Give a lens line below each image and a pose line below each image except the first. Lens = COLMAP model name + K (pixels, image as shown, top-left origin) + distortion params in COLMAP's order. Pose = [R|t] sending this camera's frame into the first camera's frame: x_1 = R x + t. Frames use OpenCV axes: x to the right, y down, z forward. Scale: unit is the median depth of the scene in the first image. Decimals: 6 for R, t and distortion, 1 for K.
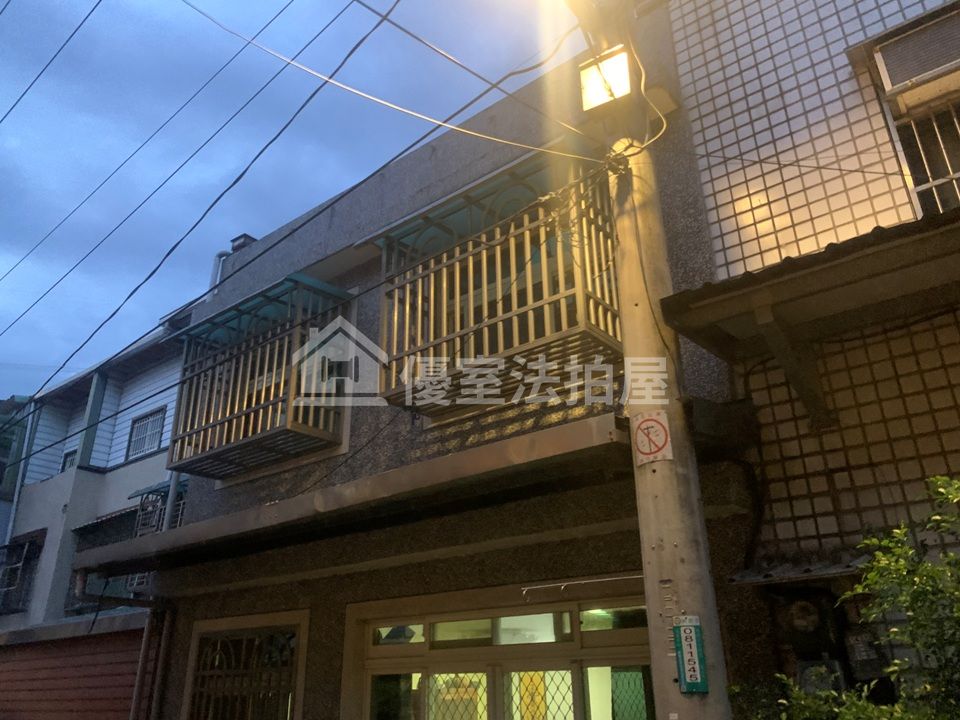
lens RADIAL K [[750.1, 0, 475.4], [0, 750.1, 350.9], [0, 0, 1]] dist [0.025069, -0.027142]
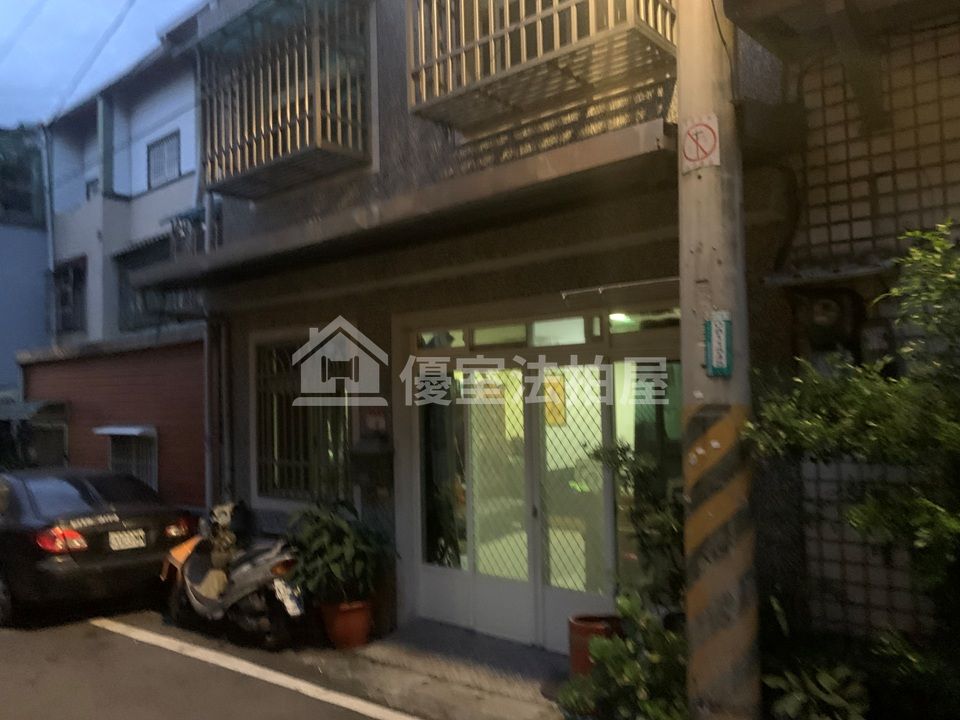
lens RADIAL K [[750.1, 0, 465.3], [0, 750.1, 375.4], [0, 0, 1]] dist [0.025069, -0.027142]
pose [[0.999501, -0.008804, -0.030332, -0.032771], [0.019641, 0.925340, 0.378630, 0.011734], [0.024734, -0.379036, 0.925051, -0.029844]]
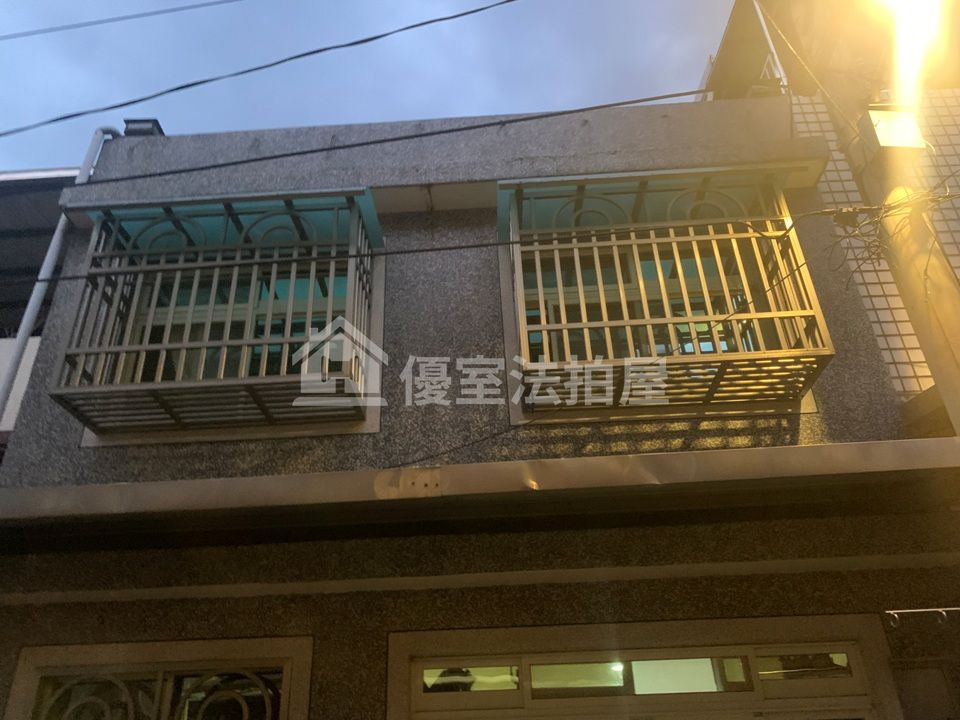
lens RADIAL K [[750.1, 0, 466.0], [0, 750.1, 353.7], [0, 0, 1]] dist [0.025069, -0.027142]
pose [[0.810423, 0.288421, 0.509929, -0.613571], [-0.226556, 0.956991, -0.181221, 0.212422], [-0.540265, 0.031338, 0.840911, 0.373931]]
